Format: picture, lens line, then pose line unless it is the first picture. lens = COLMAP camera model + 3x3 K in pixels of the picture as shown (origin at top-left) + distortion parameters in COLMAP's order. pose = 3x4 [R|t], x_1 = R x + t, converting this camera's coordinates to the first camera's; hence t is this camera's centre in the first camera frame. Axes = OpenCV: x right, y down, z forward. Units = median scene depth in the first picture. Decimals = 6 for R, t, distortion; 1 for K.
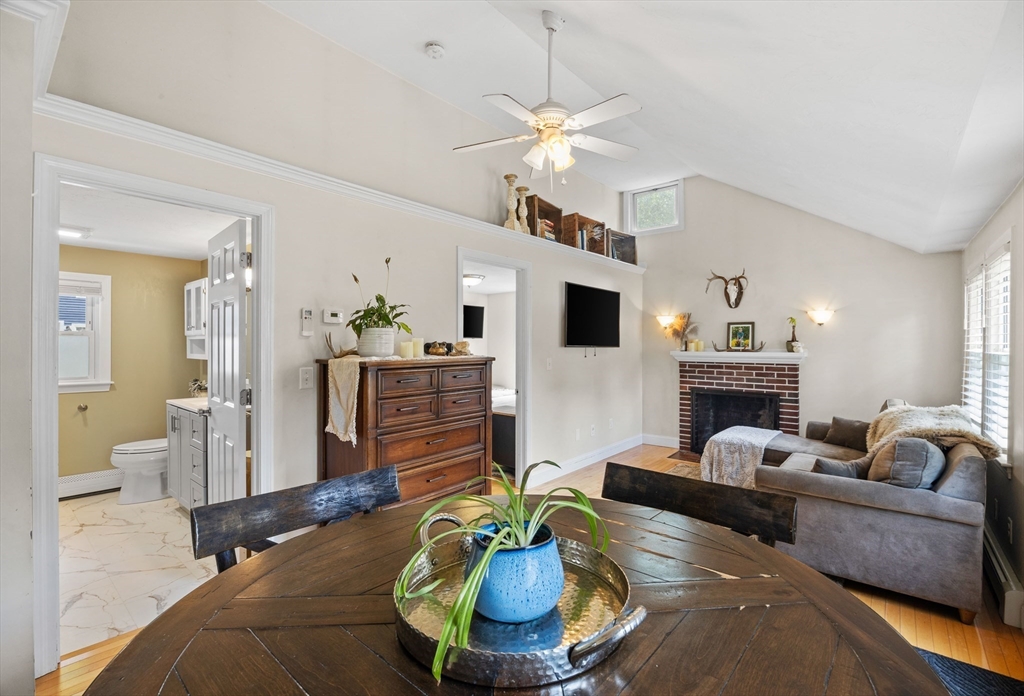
lens RADIAL K [[450.3, 0, 519.7], [0, 450.3, 345.7], [0, 0, 1]] dist [-0.018997, 0.000280]
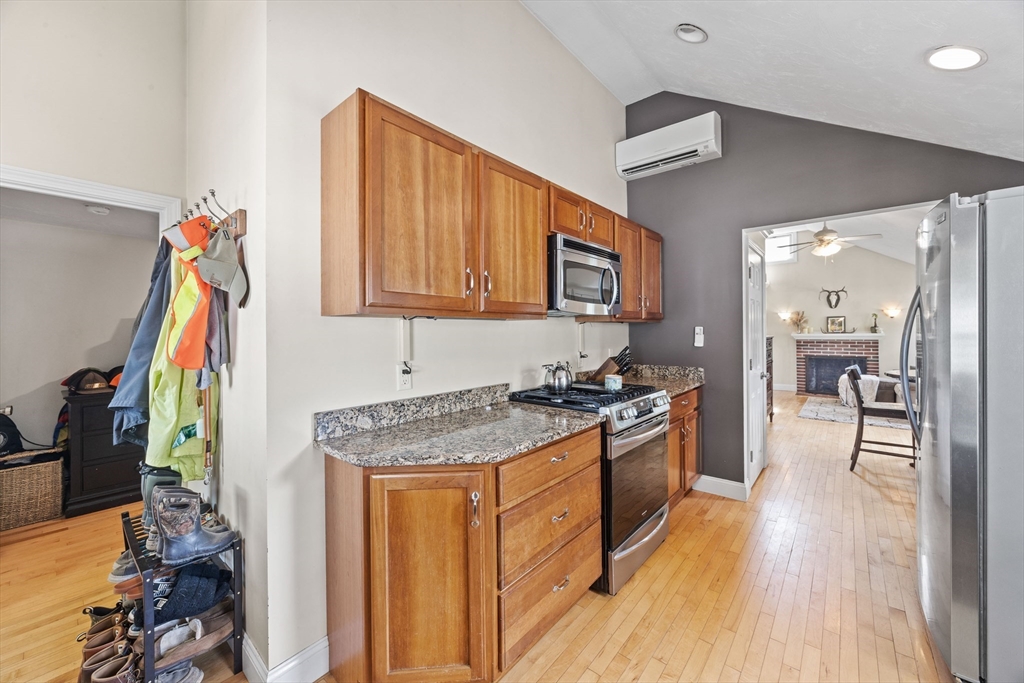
lens RADIAL K [[392.2, 0, 516.6], [0, 392.2, 330.4], [0, 0, 1]] dist [-0.002661, -0.000566]
pose [[0.999919, -0.010138, -0.007663, -0.742305], [0.010094, 0.999932, -0.005826, -0.001777], [0.007721, 0.005748, 0.999954, -0.524260]]
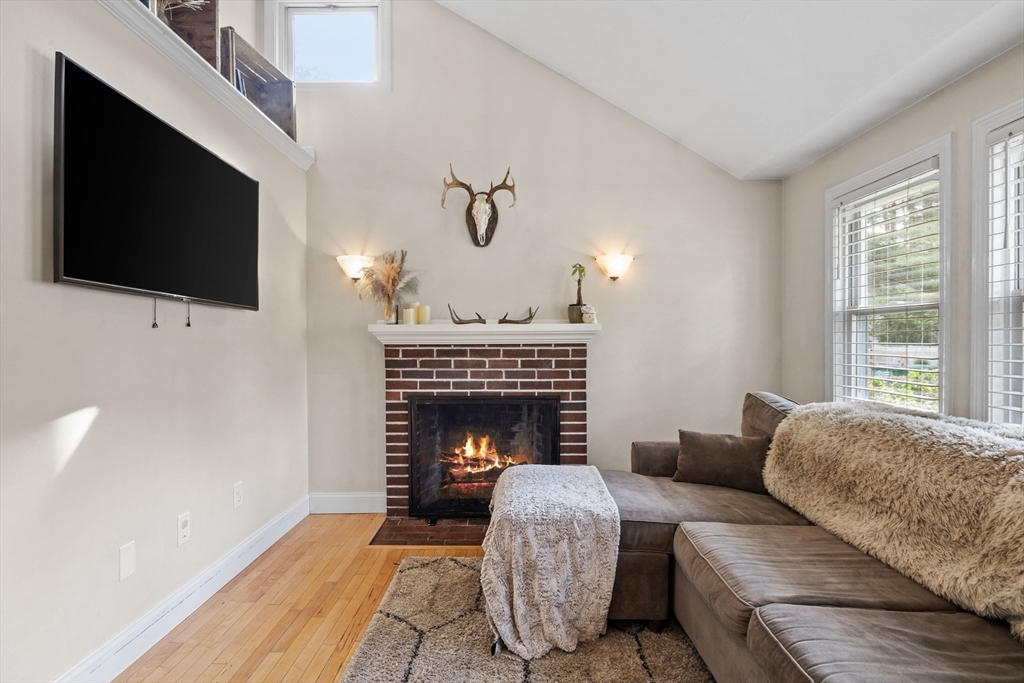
lens RADIAL K [[518.6, 0, 517.3], [0, 518.6, 347.5], [0, 0, 1]] dist [-0.011228, -0.000056]
pose [[0.768295, -0.008495, 0.640039, 0.100530], [0.005728, 0.999963, 0.006397, 0.037840], [-0.640070, -0.001249, 0.768316, 0.484833]]
